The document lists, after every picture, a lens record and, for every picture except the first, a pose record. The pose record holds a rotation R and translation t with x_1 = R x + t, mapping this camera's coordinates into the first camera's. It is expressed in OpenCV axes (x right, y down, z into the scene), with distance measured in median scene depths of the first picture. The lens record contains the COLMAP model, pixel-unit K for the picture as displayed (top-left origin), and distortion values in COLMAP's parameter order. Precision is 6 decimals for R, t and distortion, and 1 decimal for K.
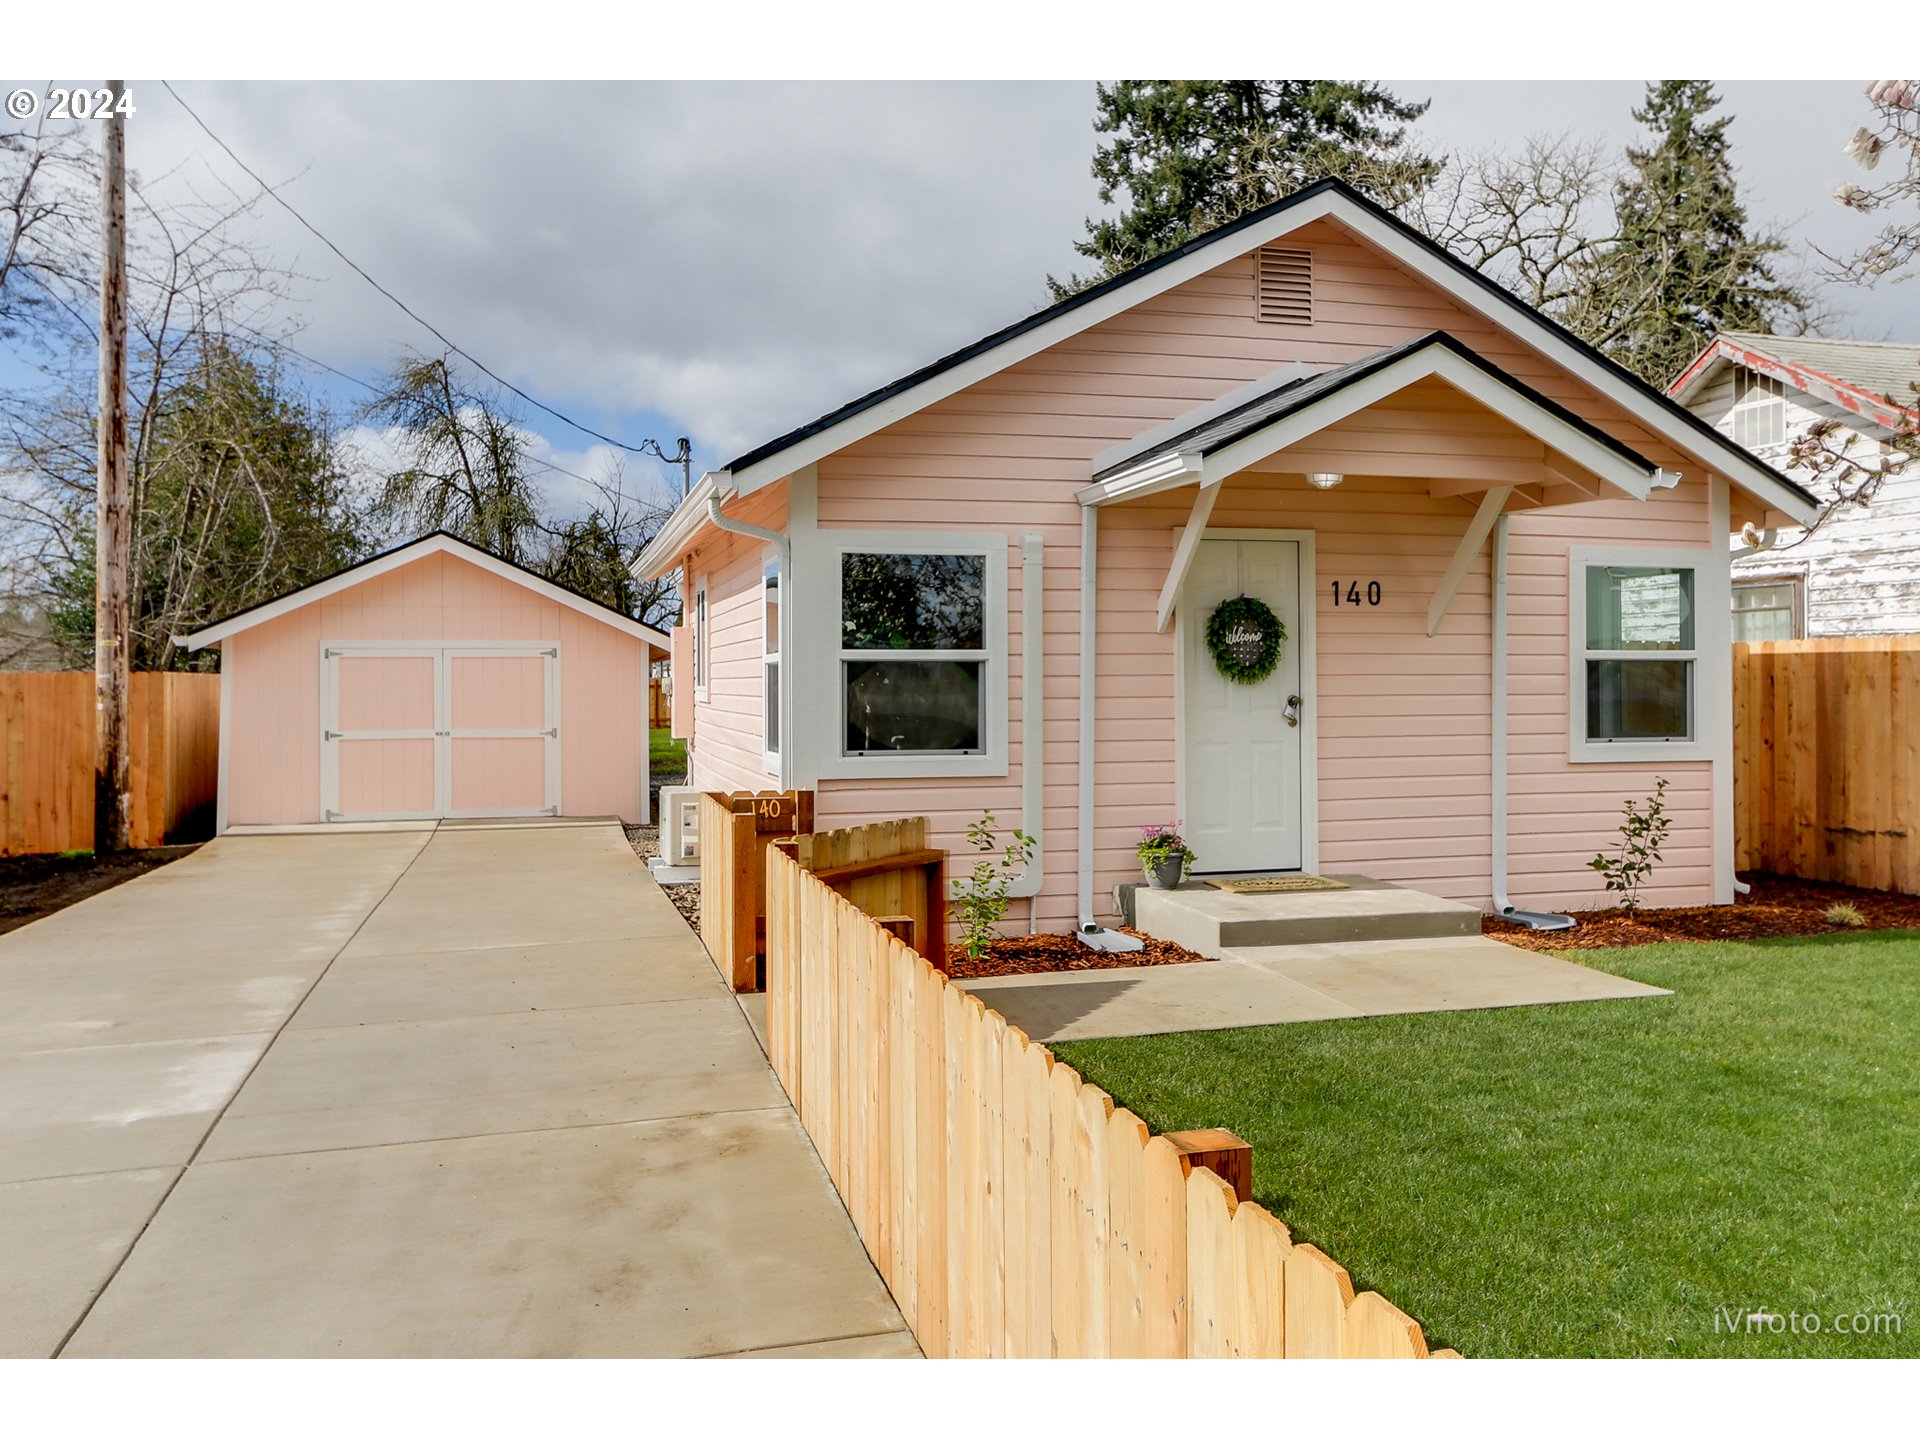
lens RADIAL K [[1372.1, 0, 1015.8], [0, 1372.1, 689.5], [0, 0, 1]] dist [0.044171, 0.001800]
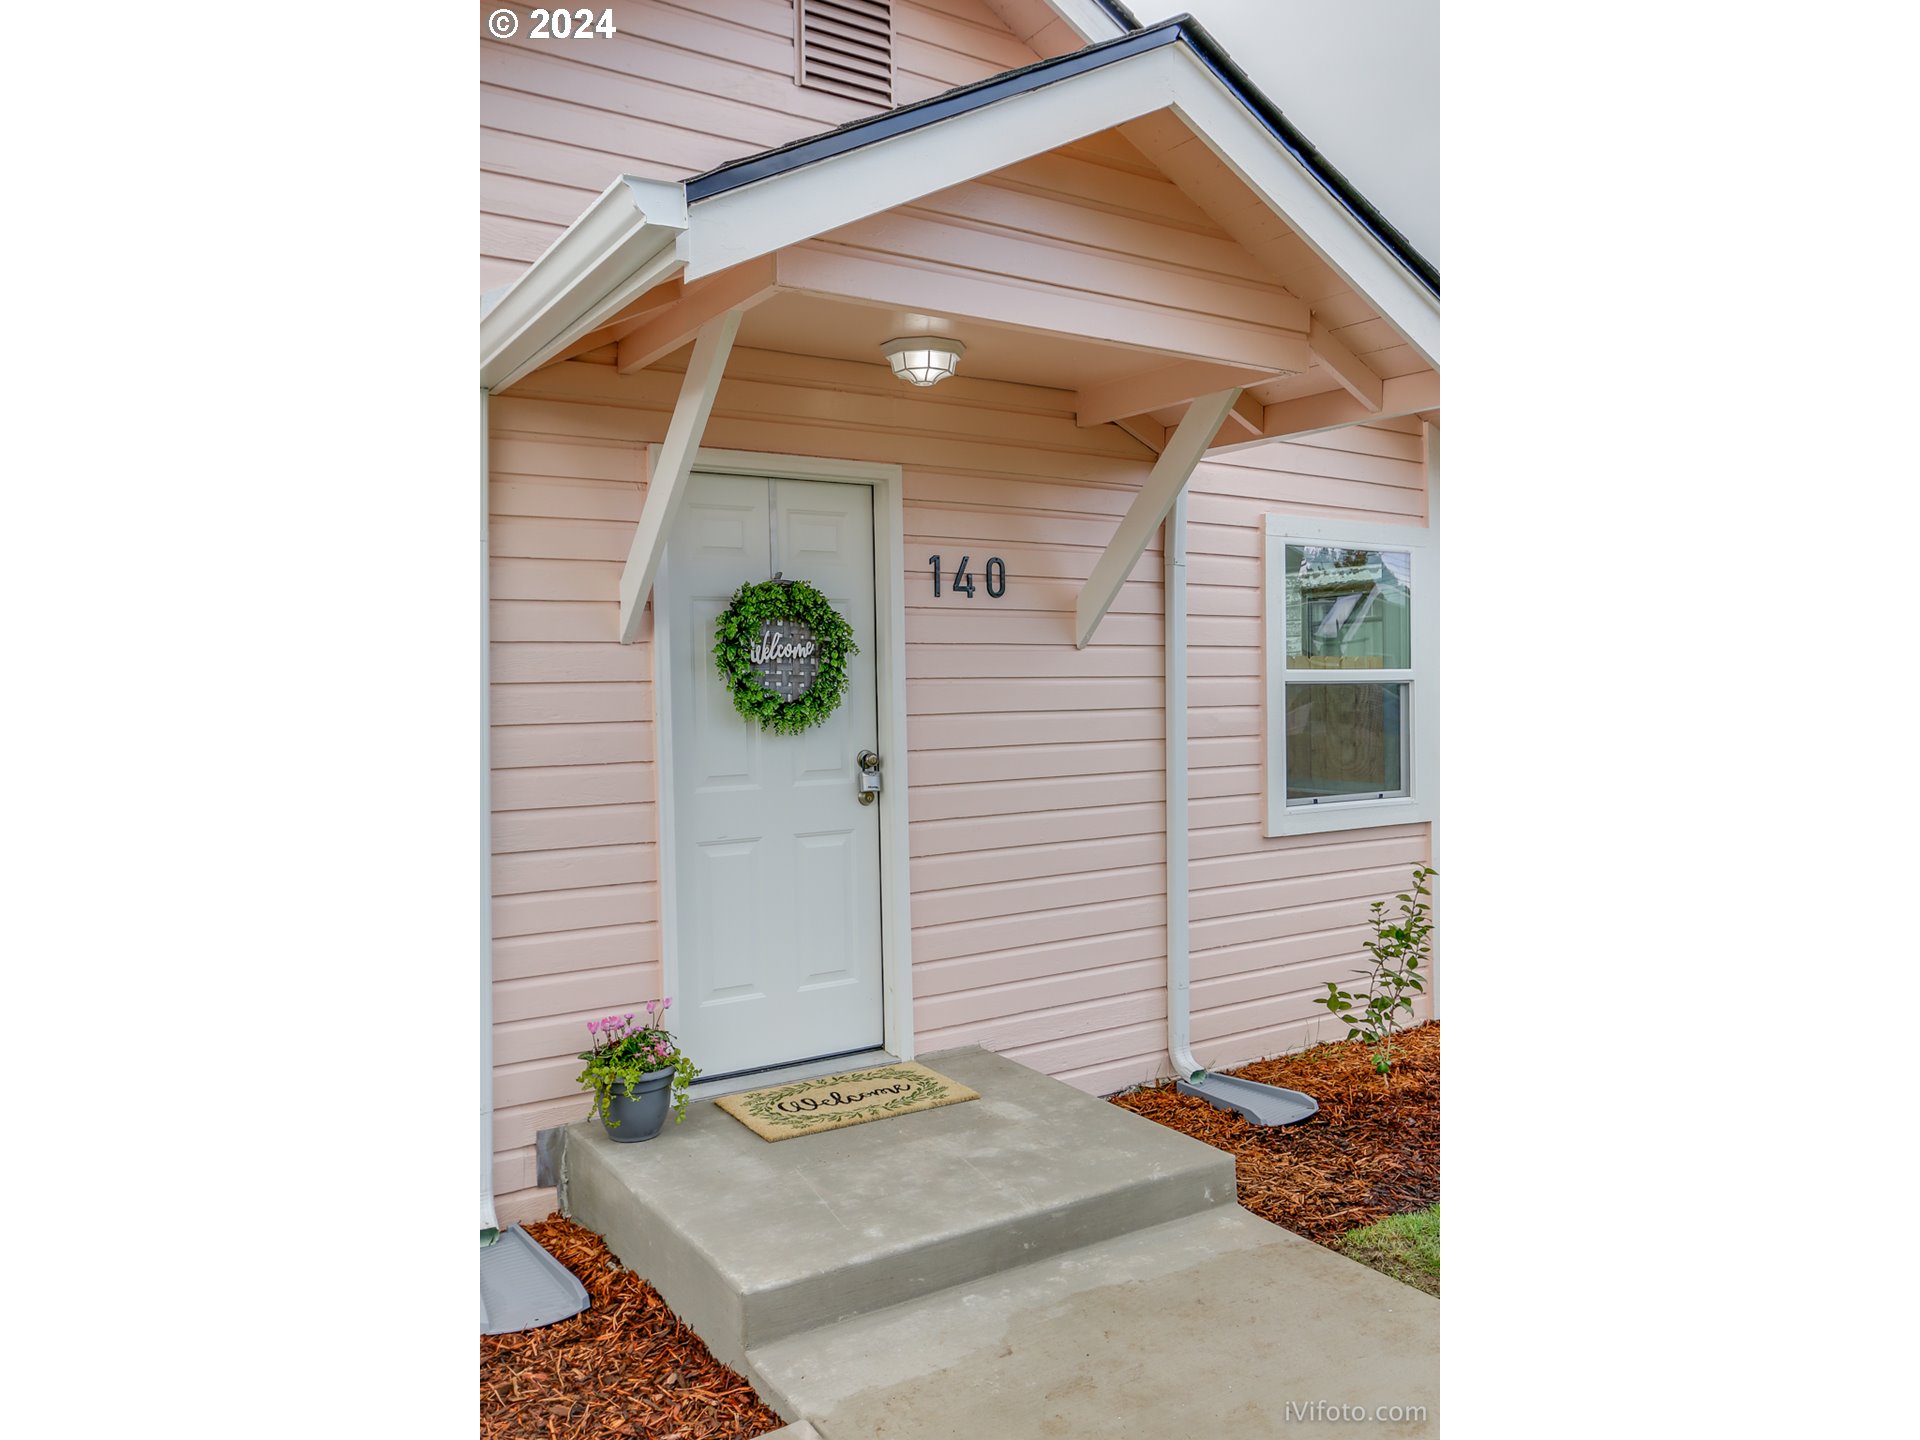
lens RADIAL K [[1372.1, 0, 1015.8], [0, 1372.1, 689.5], [0, 0, 1]] dist [0.044171, 0.001800]
pose [[0.940309, -0.011910, 0.340114, 0.064080], [0.016375, 0.999813, -0.010260, -0.014588], [-0.339929, 0.015216, 0.940328, 0.436219]]
